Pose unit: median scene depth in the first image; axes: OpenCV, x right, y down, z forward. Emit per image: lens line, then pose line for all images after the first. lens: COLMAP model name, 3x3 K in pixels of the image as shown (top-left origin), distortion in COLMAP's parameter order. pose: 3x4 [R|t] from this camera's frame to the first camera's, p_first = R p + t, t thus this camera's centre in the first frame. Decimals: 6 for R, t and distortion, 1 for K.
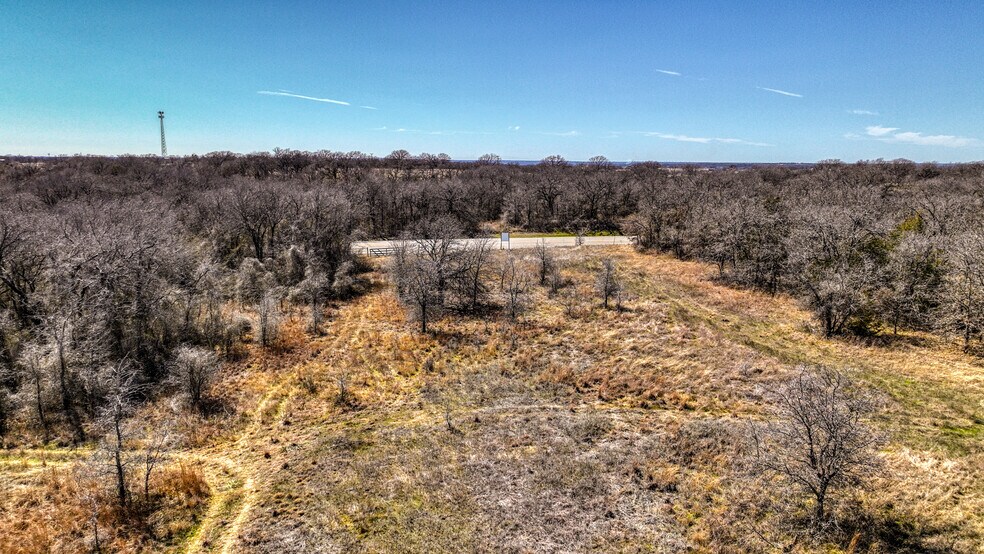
lens RADIAL K [[674.5, 0, 492.0], [0, 674.5, 277.0], [0, 0, 1]] dist [-0.001220, 0.015684]
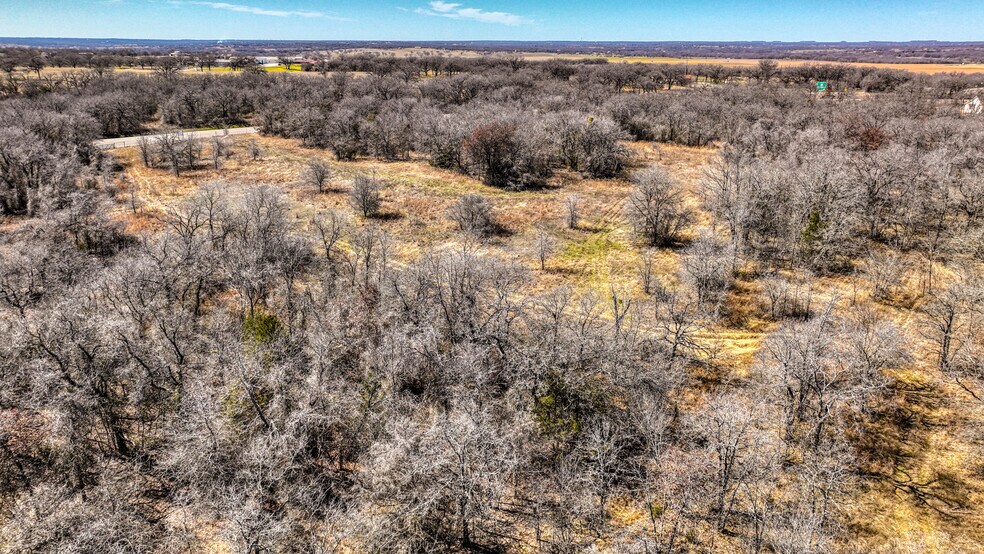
lens RADIAL K [[674.5, 0, 492.0], [0, 674.5, 277.0], [0, 0, 1]] dist [-0.001220, 0.015684]
pose [[0.846057, -0.180033, 0.501772, -0.283625], [0.092356, 0.976516, 0.194645, 0.043638], [-0.525031, -0.118339, 0.842816, -1.076898]]
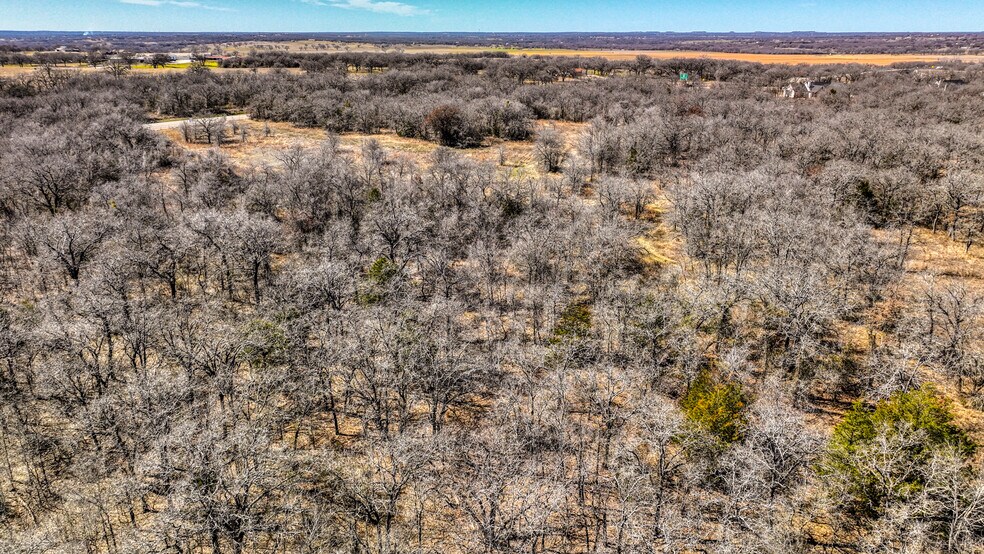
lens RADIAL K [[674.5, 0, 492.0], [0, 674.5, 277.0], [0, 0, 1]] dist [-0.001220, 0.015684]
pose [[0.762741, -0.225622, 0.606070, -0.831689], [0.113707, 0.969356, 0.217761, 0.084519], [-0.636629, -0.097181, 0.765023, -1.650368]]
